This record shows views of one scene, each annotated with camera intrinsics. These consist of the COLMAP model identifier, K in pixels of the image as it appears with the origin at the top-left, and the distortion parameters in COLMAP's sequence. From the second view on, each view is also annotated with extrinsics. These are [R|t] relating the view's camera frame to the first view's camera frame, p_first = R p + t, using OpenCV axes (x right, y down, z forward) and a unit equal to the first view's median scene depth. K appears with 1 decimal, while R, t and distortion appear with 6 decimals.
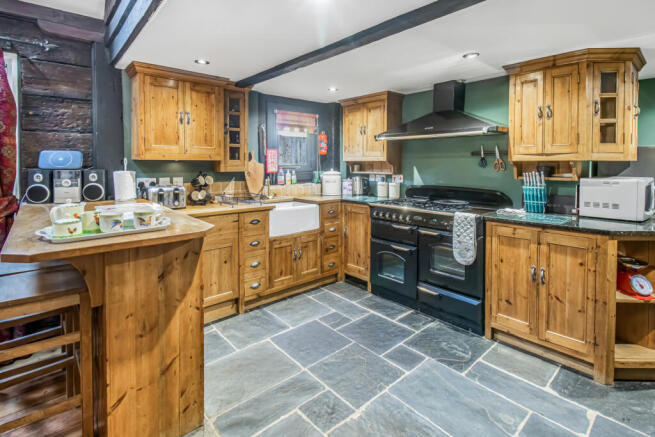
lens RADIAL K [[318.9, 0, 327.4], [0, 318.9, 167.9], [0, 0, 1]] dist [-0.000107, -0.000175]
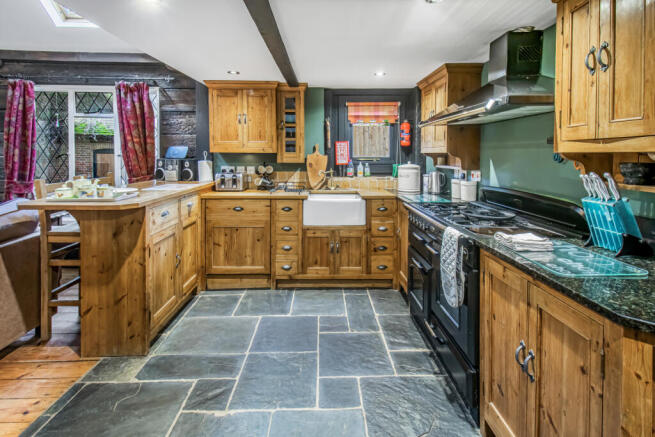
lens RADIAL K [[308.6, 0, 328.3], [0, 308.6, 157.2], [0, 0, 1]] dist [0.013051, -0.000297]
pose [[0.766852, 0.006933, -0.641787, 0.567689], [-0.012261, 0.999917, -0.003848, -0.005588], [0.641707, 0.010820, 0.766874, 0.281947]]
